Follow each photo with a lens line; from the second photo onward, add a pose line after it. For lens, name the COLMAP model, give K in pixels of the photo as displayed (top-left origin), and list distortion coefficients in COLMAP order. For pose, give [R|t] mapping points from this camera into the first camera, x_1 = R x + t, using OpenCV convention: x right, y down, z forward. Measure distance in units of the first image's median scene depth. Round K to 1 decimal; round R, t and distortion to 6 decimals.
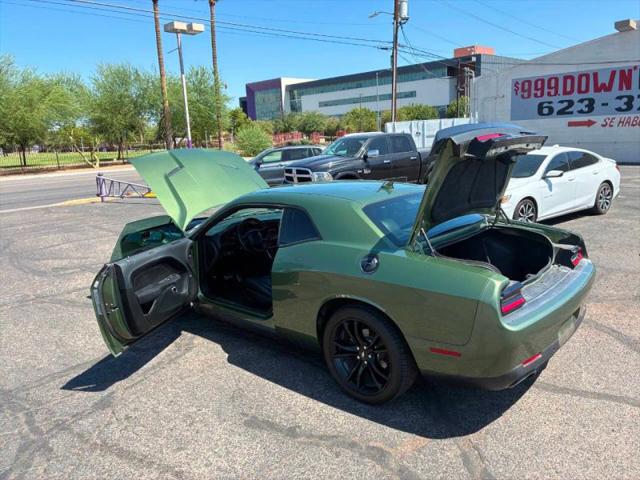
lens RADIAL K [[488.9, 0, 318.8], [0, 488.9, 229.9], [0, 0, 1]] dist [0.053762, -0.076127]
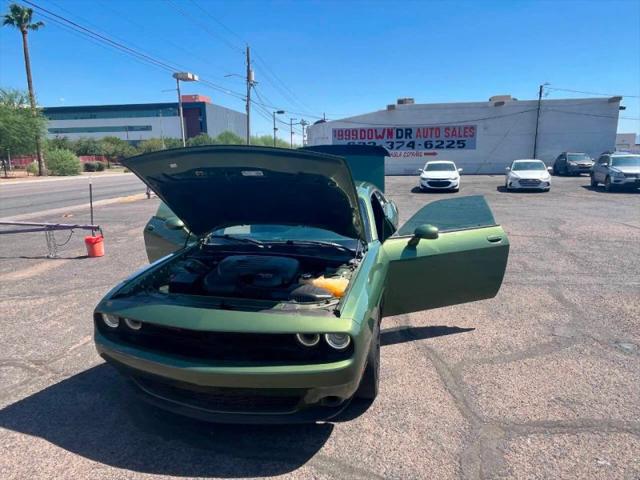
lens RADIAL K [[404.1, 0, 317.7], [0, 404.1, 233.2], [0, 0, 1]] dist [0.006761, -0.008873]
pose [[0.790281, -0.079978, 0.607502, -0.665211], [0.094722, 0.995473, 0.007834, 0.061118], [-0.605379, 0.051353, 0.794279, -0.118557]]
